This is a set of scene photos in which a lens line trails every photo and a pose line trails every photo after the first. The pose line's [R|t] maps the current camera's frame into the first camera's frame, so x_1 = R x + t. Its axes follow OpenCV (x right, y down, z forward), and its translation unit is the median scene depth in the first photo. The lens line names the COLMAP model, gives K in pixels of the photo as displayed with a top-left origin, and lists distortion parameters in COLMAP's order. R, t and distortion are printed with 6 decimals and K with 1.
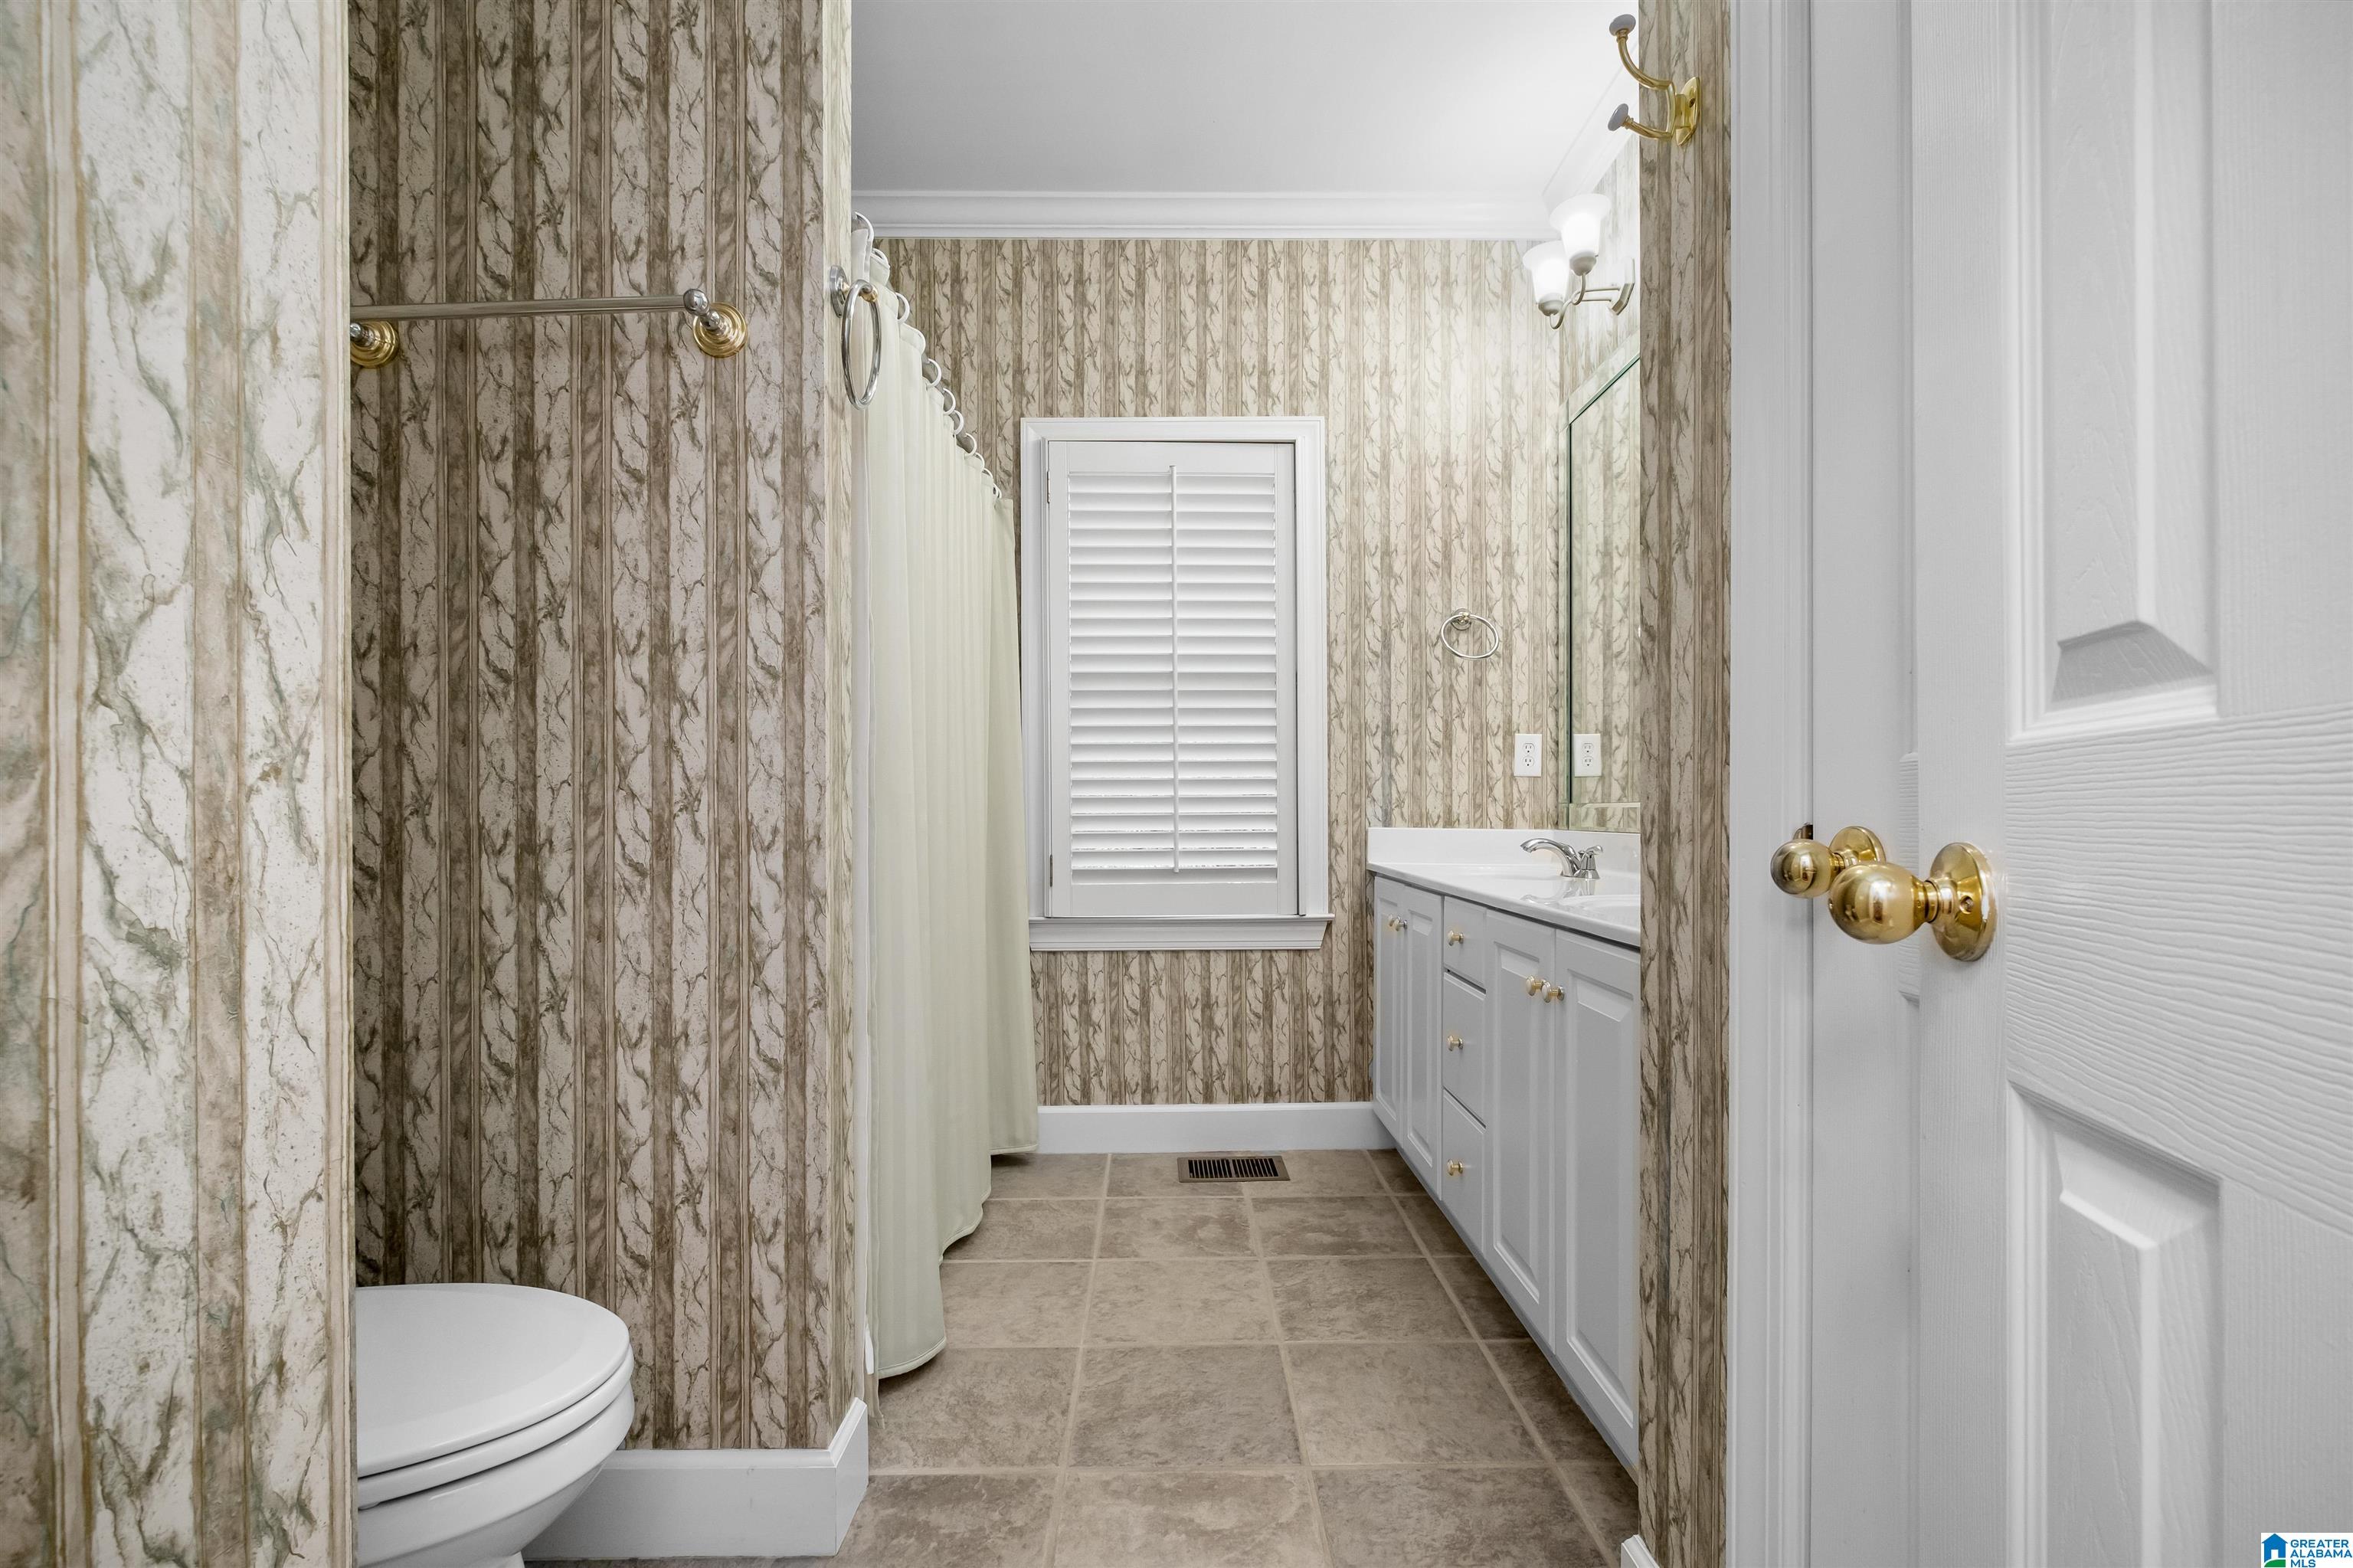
lens RADIAL K [[1037.2, 0, 1178.4], [0, 1037.2, 802.1], [0, 0, 1]] dist [-0.002705, -0.000880]
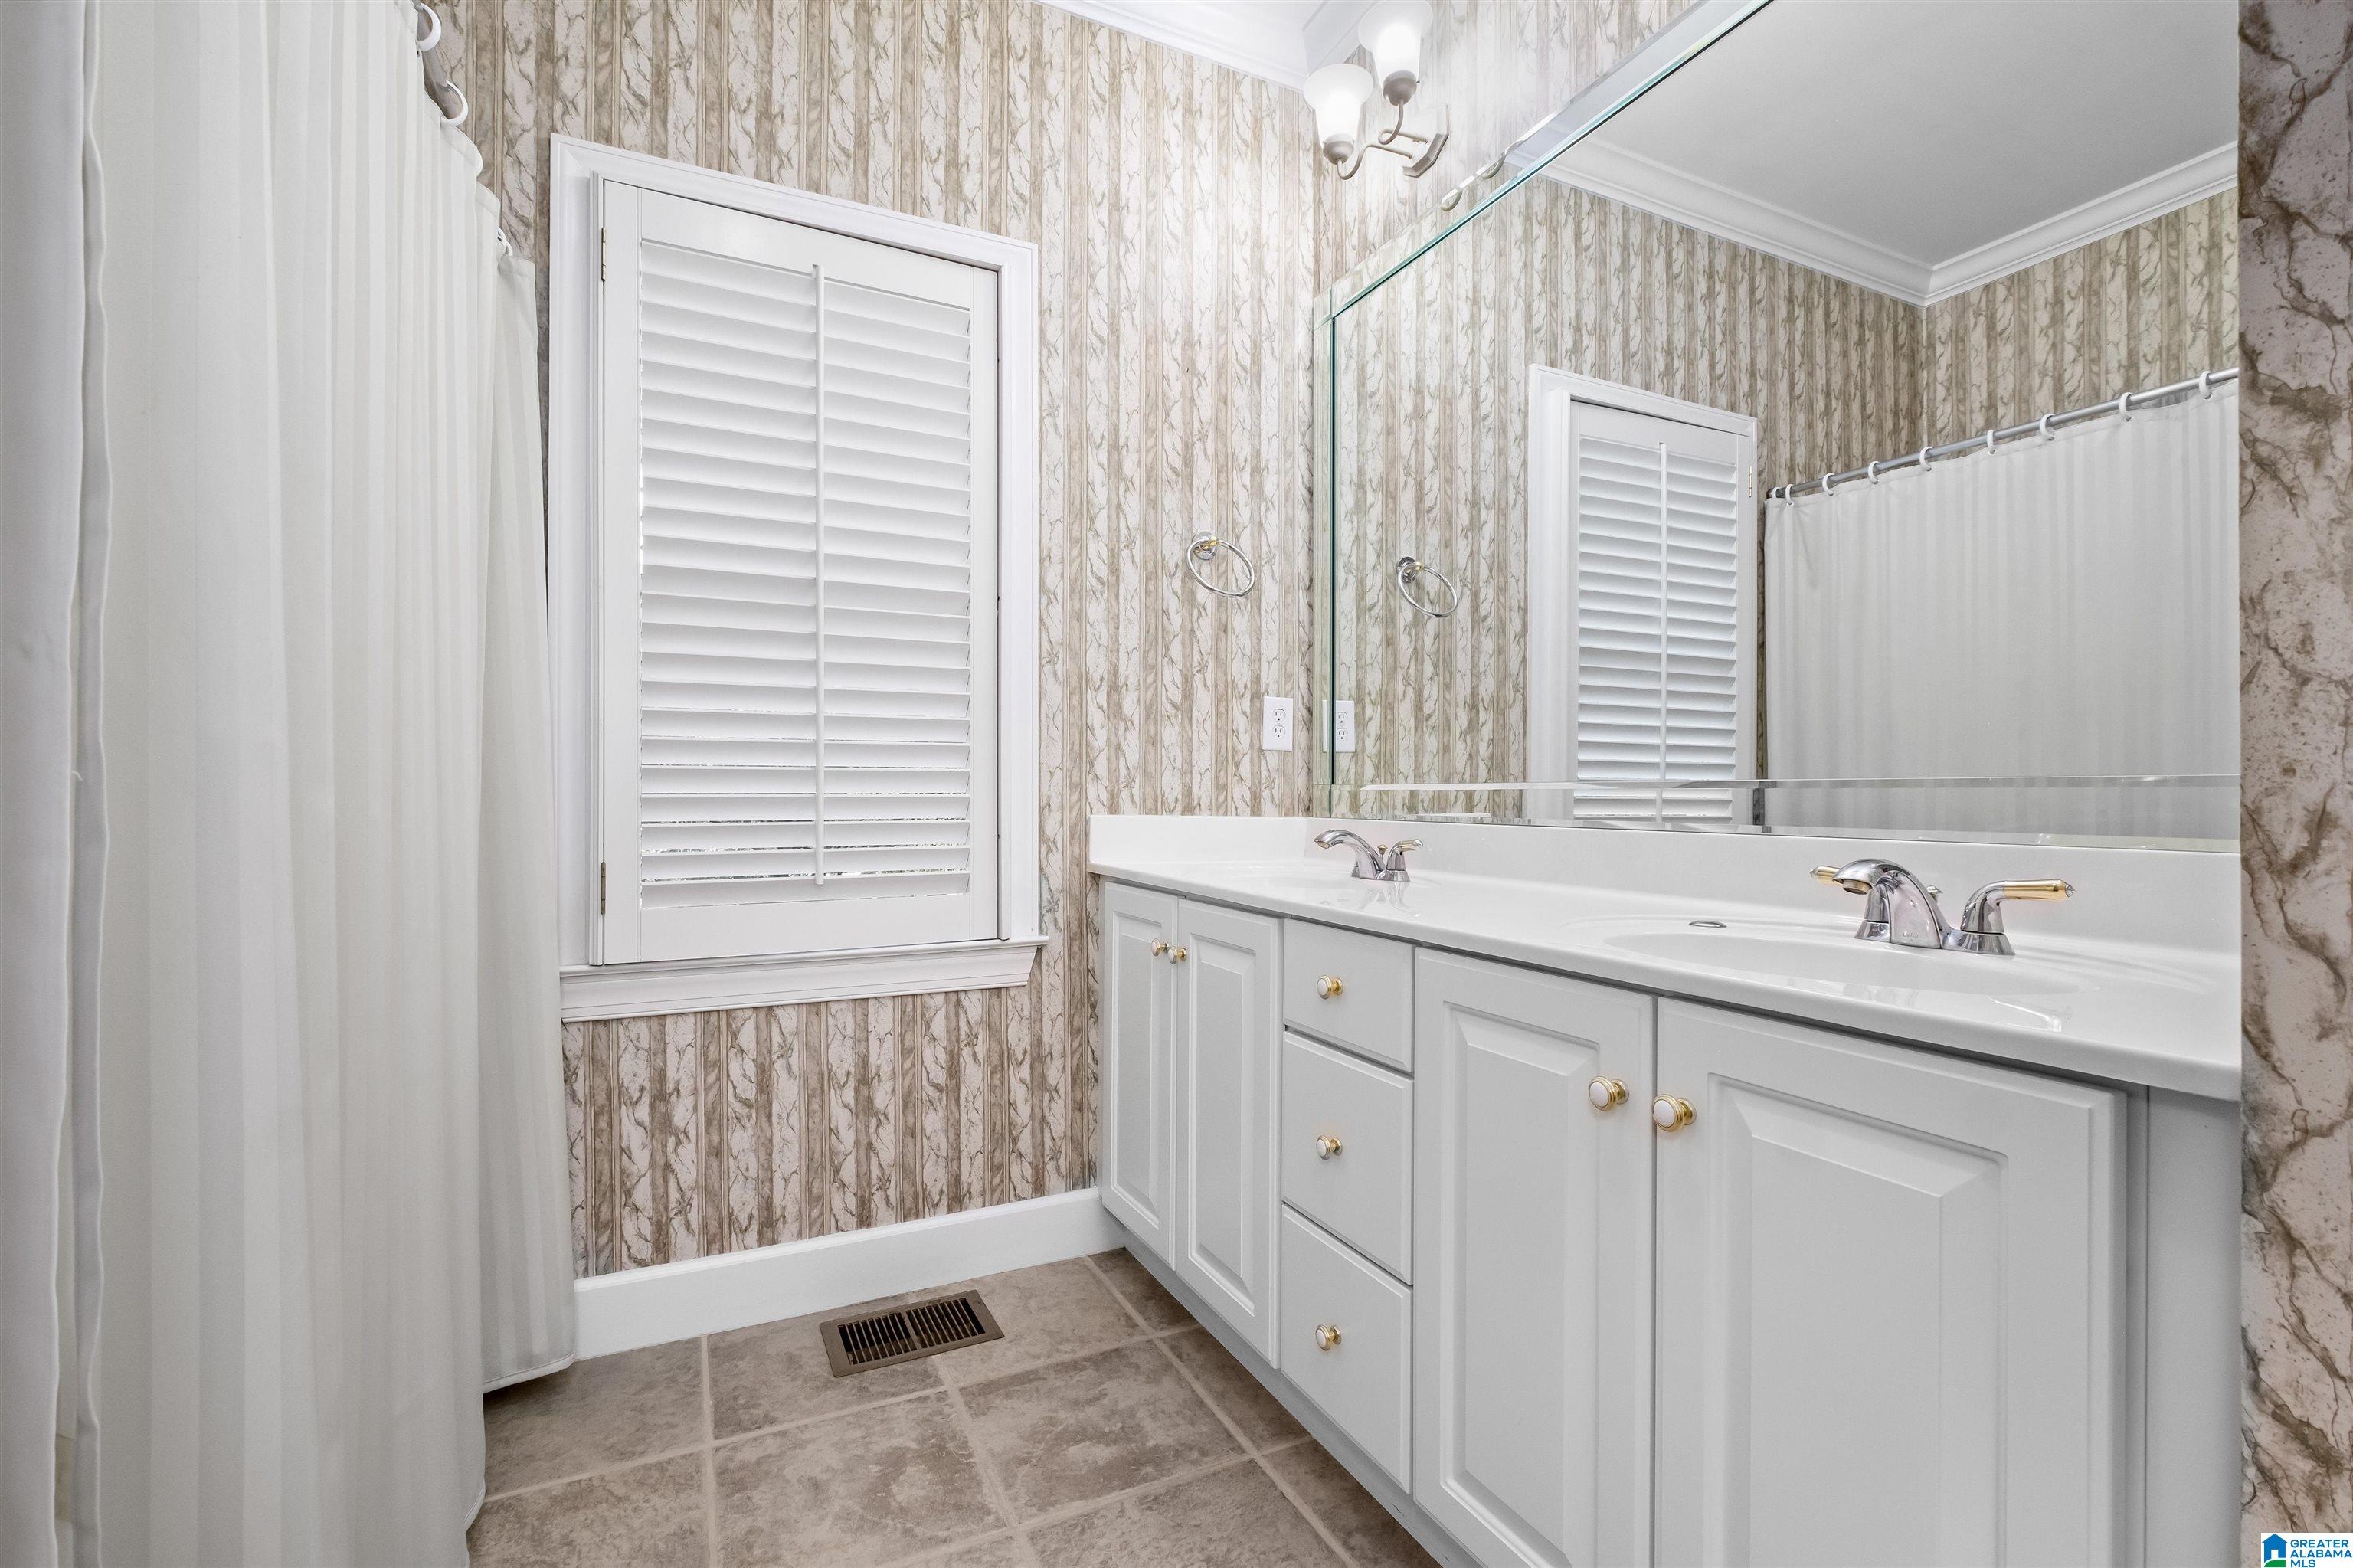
lens RADIAL K [[1037.2, 0, 1172.2], [0, 1037.2, 784.0], [0, 0, 1]] dist [-0.002705, -0.000880]
pose [[0.911708, 0.009689, 0.410724, -0.067024], [-0.010456, 0.999945, -0.000379, 0.002357], [-0.410705, -0.003949, 0.911760, 0.307140]]
